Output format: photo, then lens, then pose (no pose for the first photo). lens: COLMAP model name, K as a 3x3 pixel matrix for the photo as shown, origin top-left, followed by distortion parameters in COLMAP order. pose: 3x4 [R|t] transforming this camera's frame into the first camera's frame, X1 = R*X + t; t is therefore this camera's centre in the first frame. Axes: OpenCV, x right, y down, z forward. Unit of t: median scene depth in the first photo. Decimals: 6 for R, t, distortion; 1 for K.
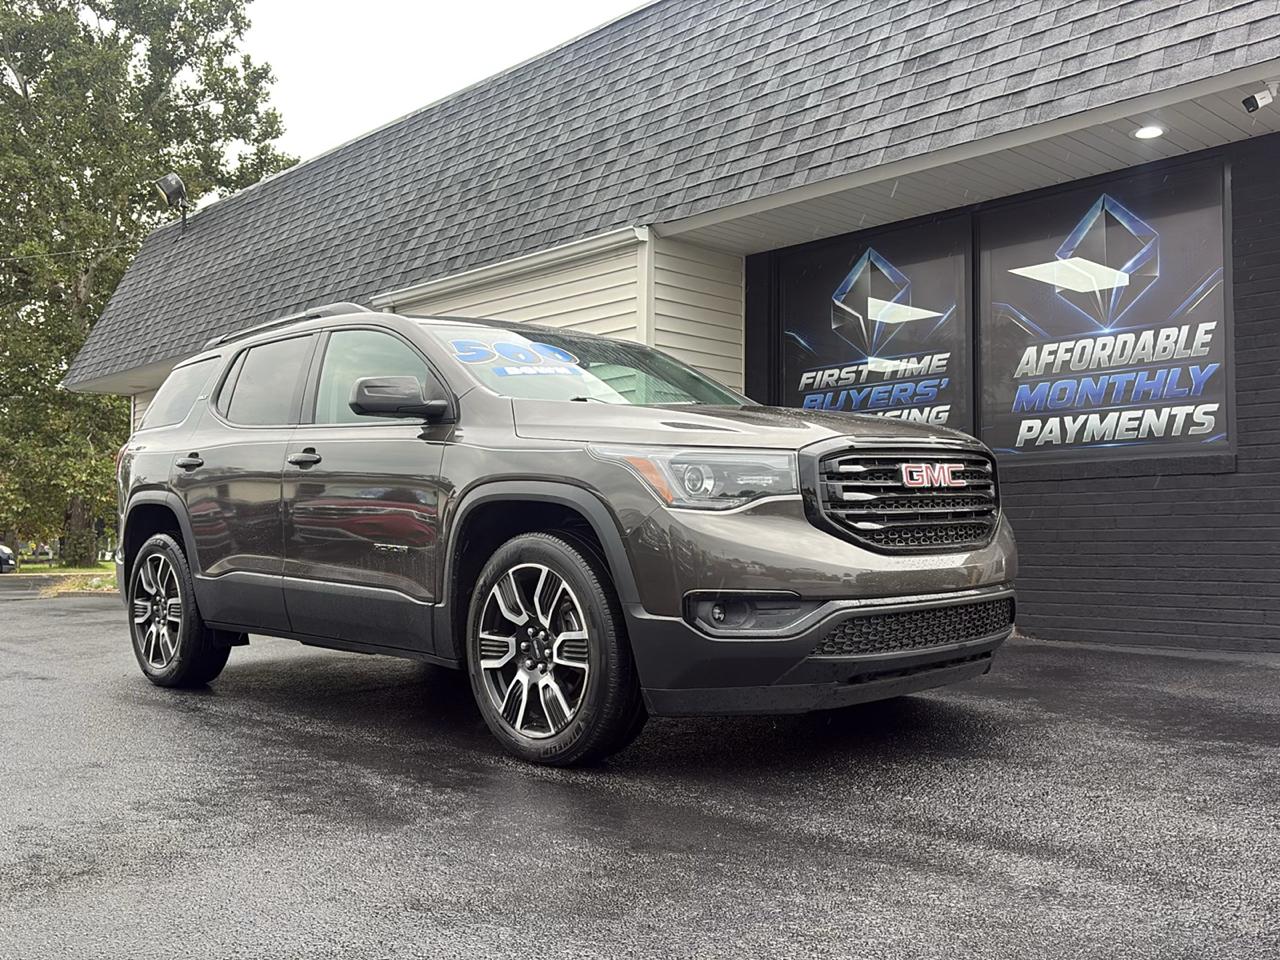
lens RADIAL K [[1200.7, 0, 655.6], [0, 1200.7, 482.8], [0, 0, 1]] dist [0.058194, -0.131957]
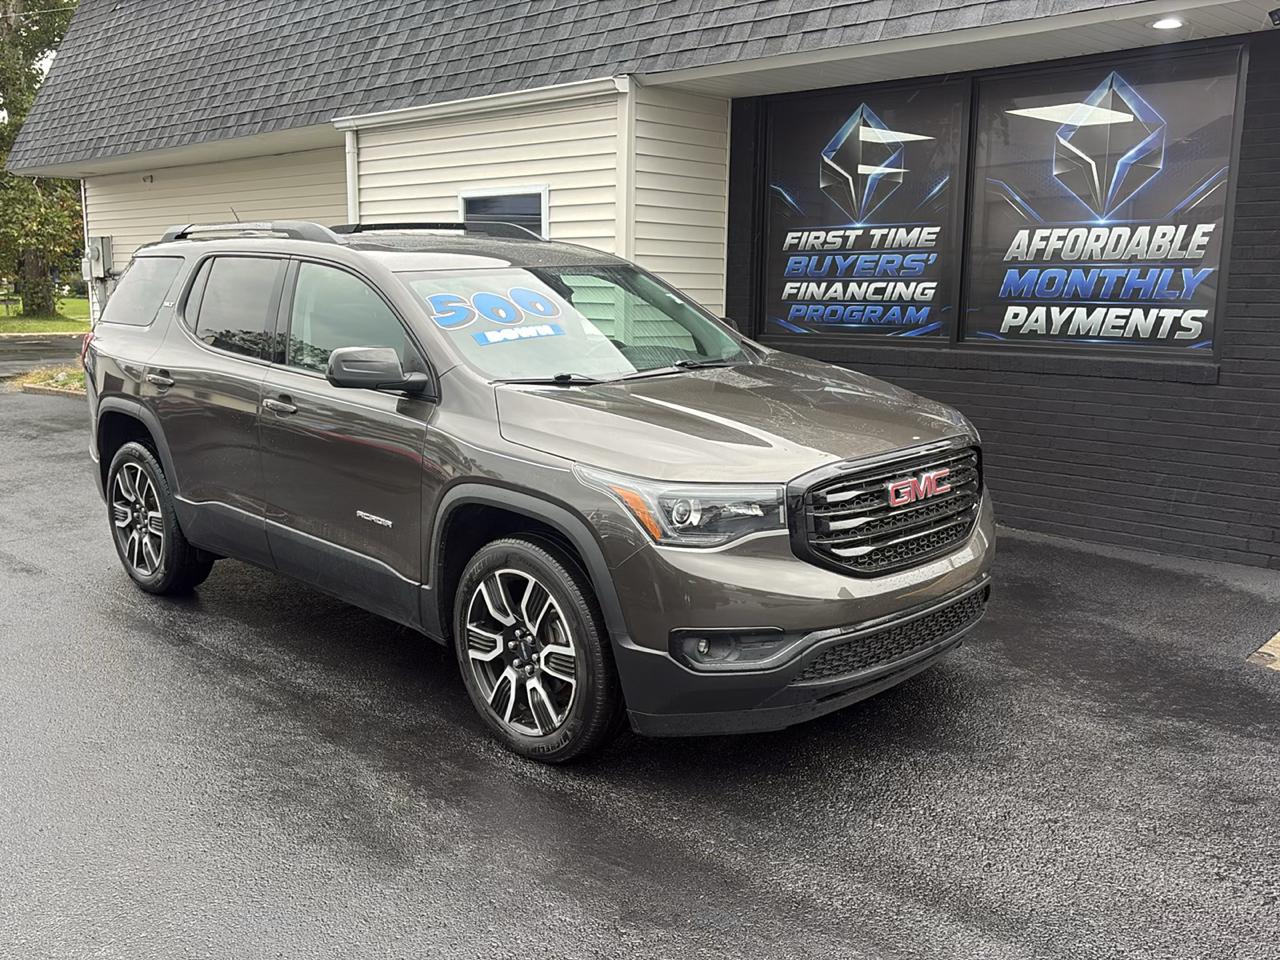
lens RADIAL K [[1205.8, 0, 658.2], [0, 1205.8, 484.0], [0, 0, 1]] dist [0.015668, 0.005129]
pose [[0.999614, 0.007630, 0.026728, -0.007903], [-0.013167, 0.976834, 0.213594, -0.131643], [-0.024480, -0.213863, 0.976557, 0.015432]]
